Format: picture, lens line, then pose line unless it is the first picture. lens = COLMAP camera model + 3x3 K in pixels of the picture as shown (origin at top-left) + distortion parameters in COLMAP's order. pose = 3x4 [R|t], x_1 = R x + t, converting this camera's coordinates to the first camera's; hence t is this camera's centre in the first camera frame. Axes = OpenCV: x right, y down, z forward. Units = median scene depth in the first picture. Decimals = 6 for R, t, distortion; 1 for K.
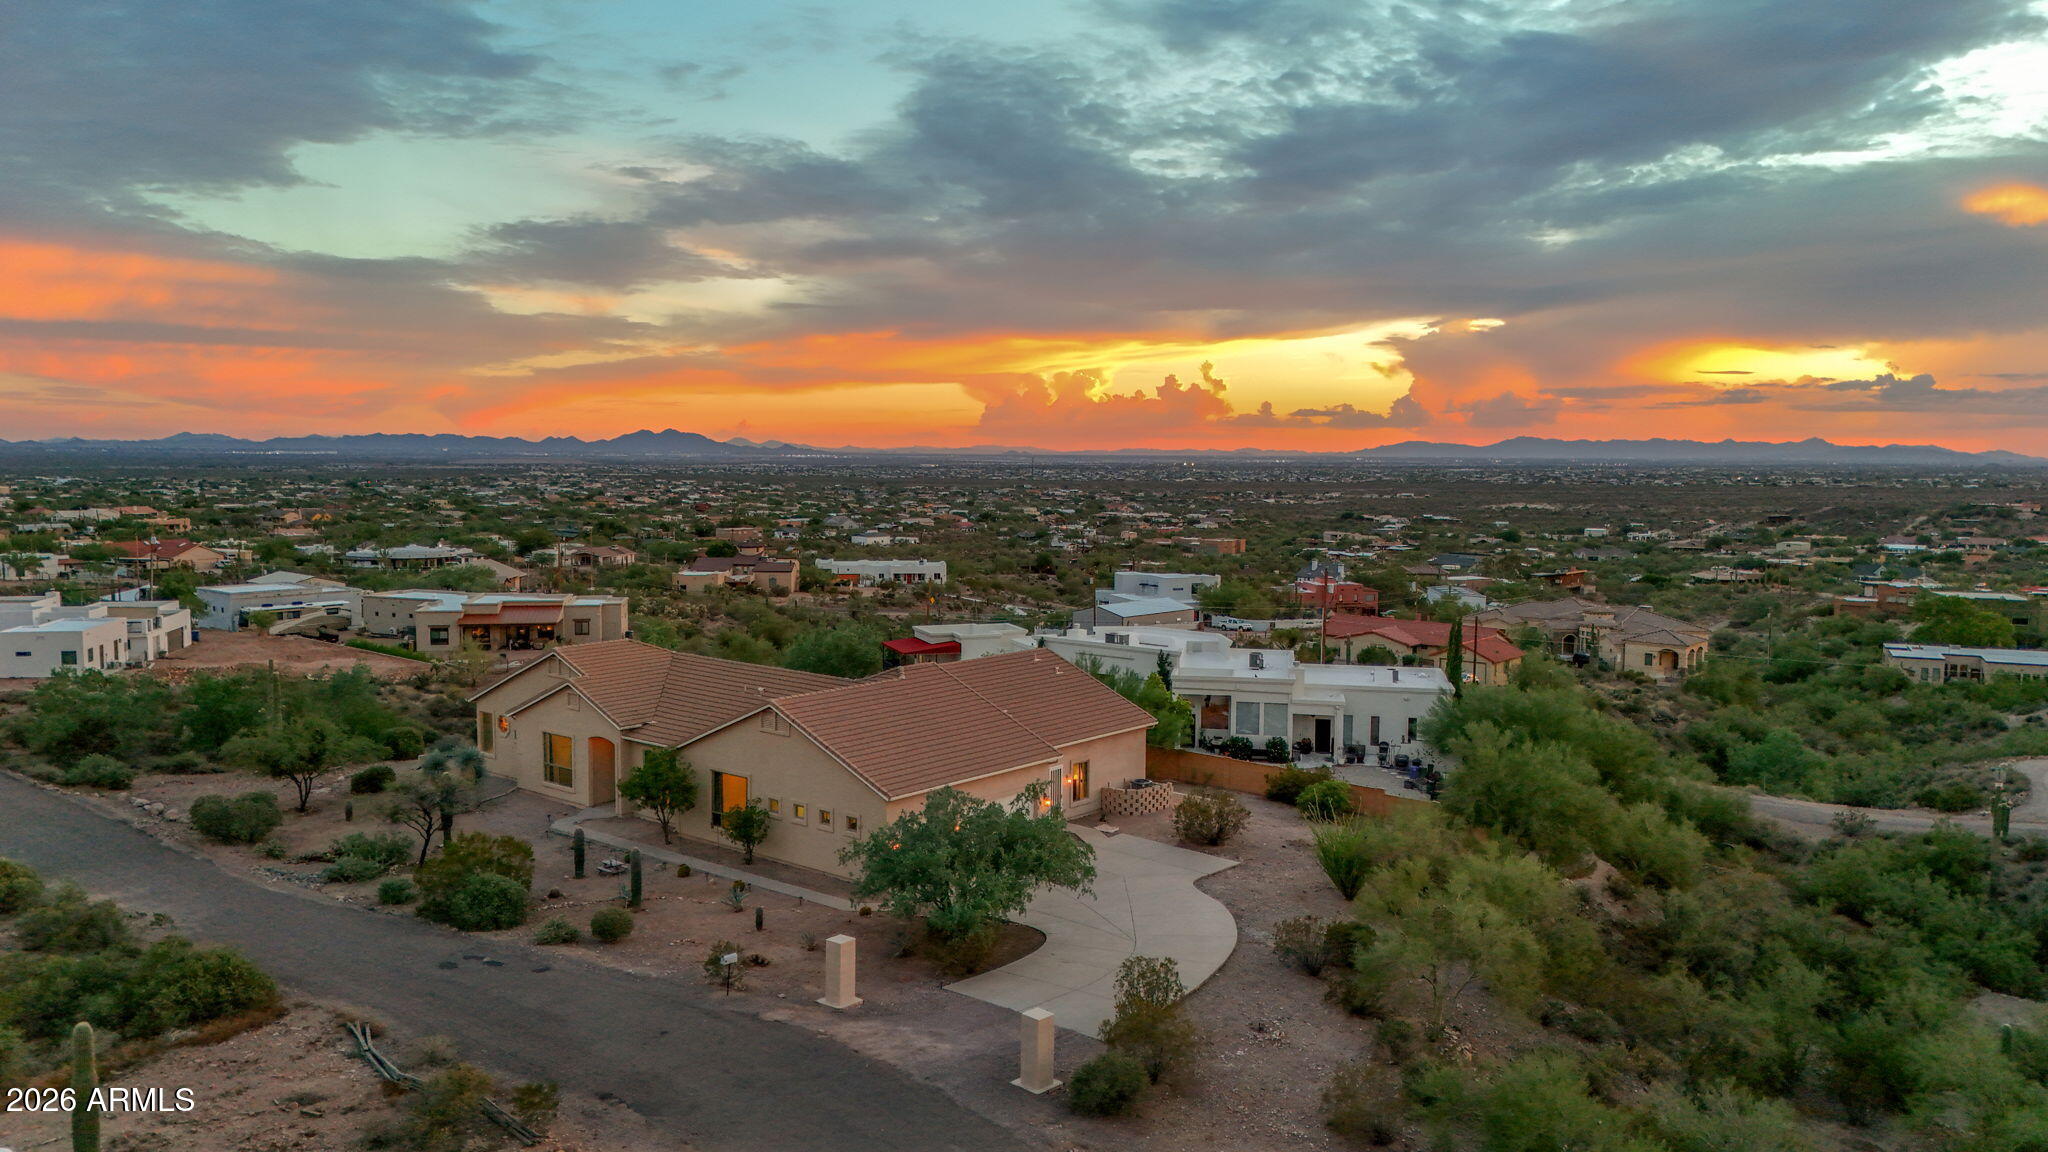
lens RADIAL K [[1513.3, 0, 1023.3], [0, 1513.3, 543.2], [0, 0, 1]] dist [0.078924, -0.075656]
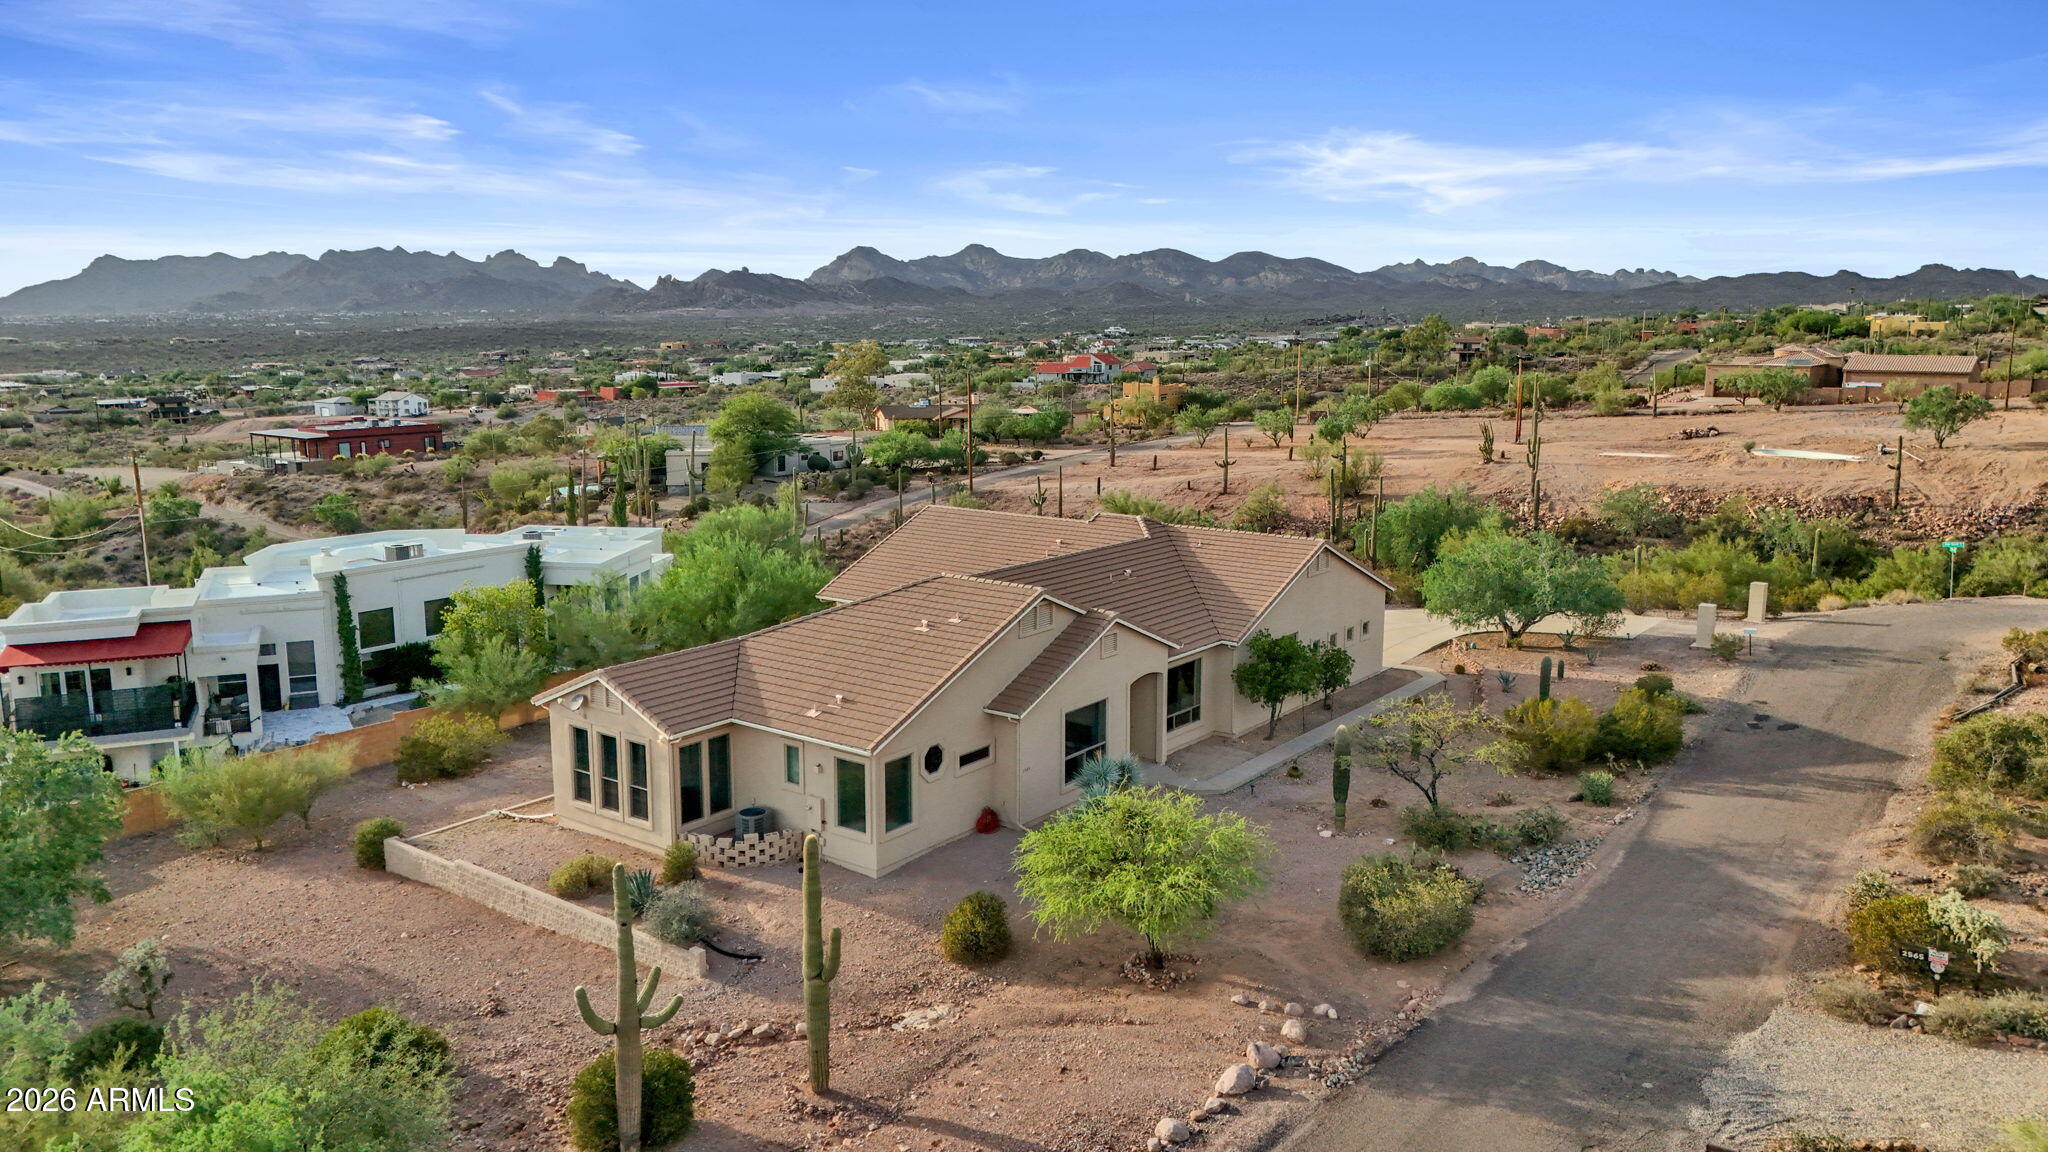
lens RADIAL K [[1513.3, 0, 1025.6], [0, 1513.3, 586.8], [0, 0, 1]] dist [0.078924, -0.075656]
pose [[-0.051461, -0.187731, 0.980871, -0.238582], [0.068245, 0.979216, 0.190995, -0.014007], [-0.996340, 0.076769, -0.037580, 0.263012]]
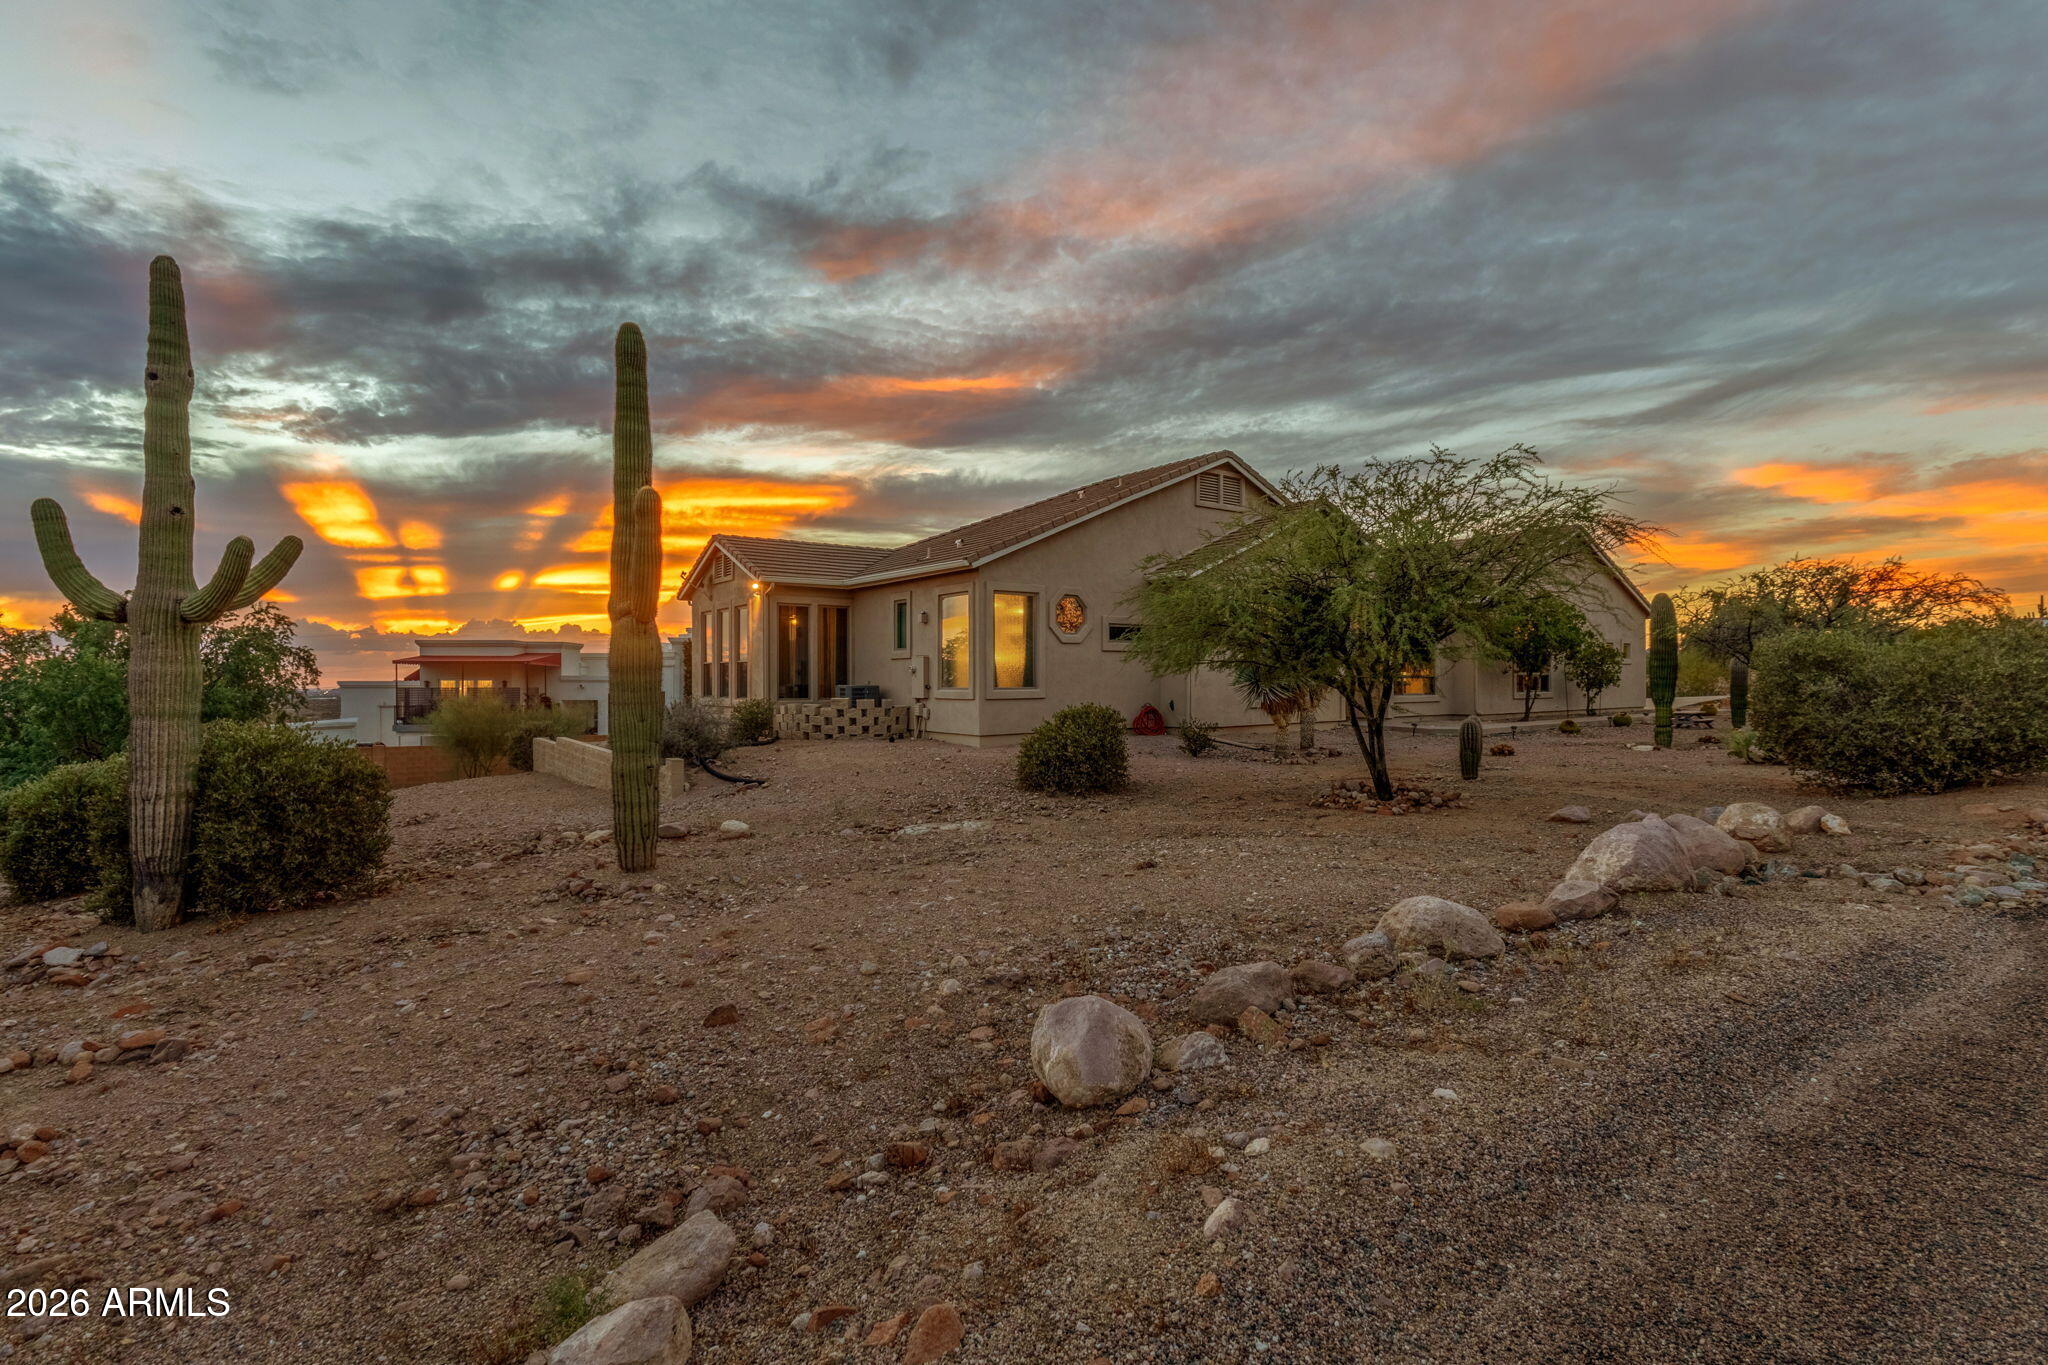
lens RADIAL K [[951.1, 0, 1021.6], [0, 951.1, 686.3], [0, 0, 1]] dist [0.020649, -0.006439]
pose [[0.230701, -0.005227, 0.973011, -0.165210], [0.069120, 0.997547, -0.011029, 0.037968], [-0.970567, 0.069799, 0.230497, 0.254402]]
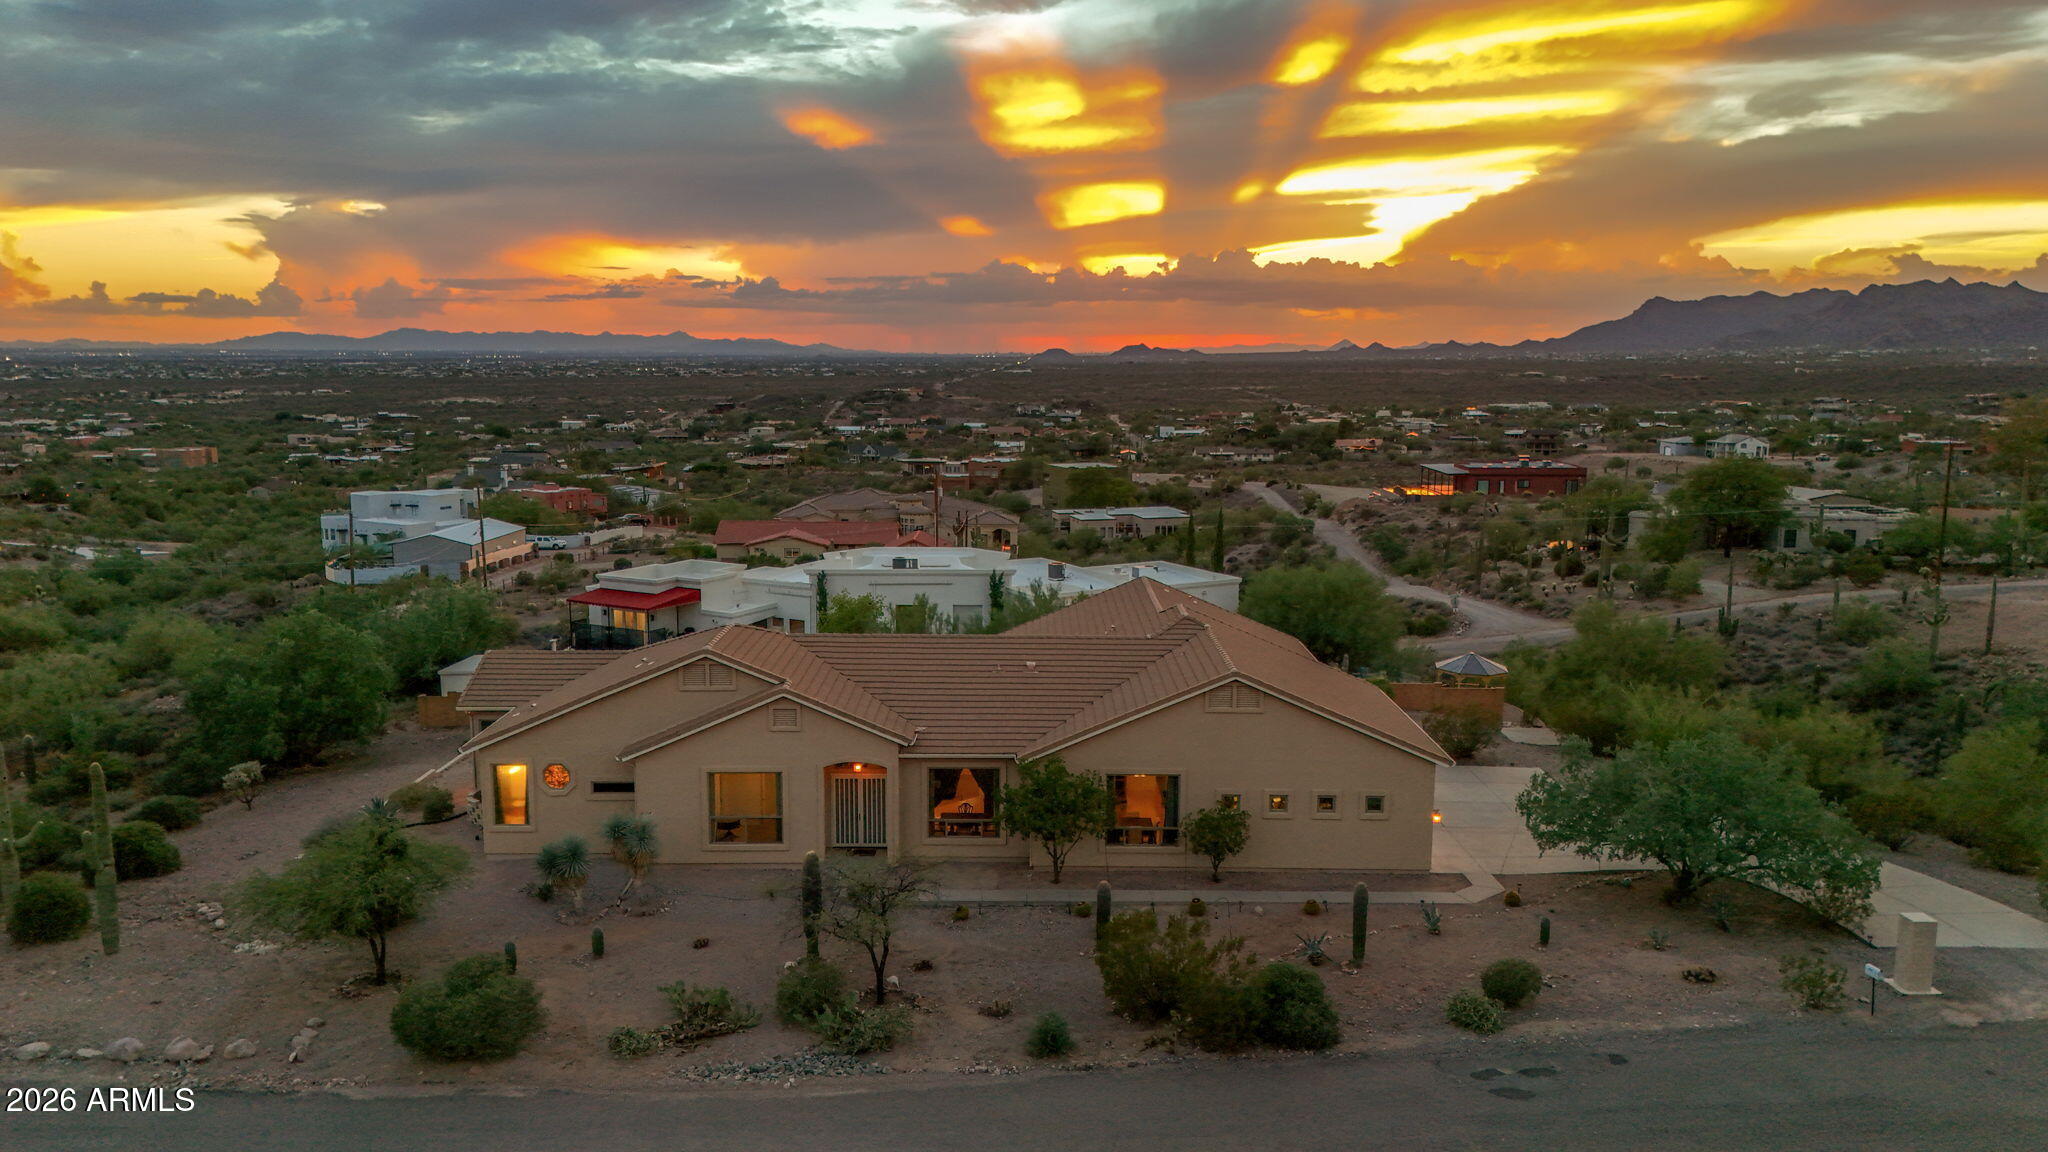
lens RADIAL K [[1513.3, 0, 1022.0], [0, 1513.3, 584.8], [0, 0, 1]] dist [0.078924, -0.075656]
pose [[0.766529, -0.105463, 0.633491, -0.158446], [0.044005, 0.992731, 0.112022, -0.007146], [-0.640700, -0.057991, 0.765598, 0.101703]]
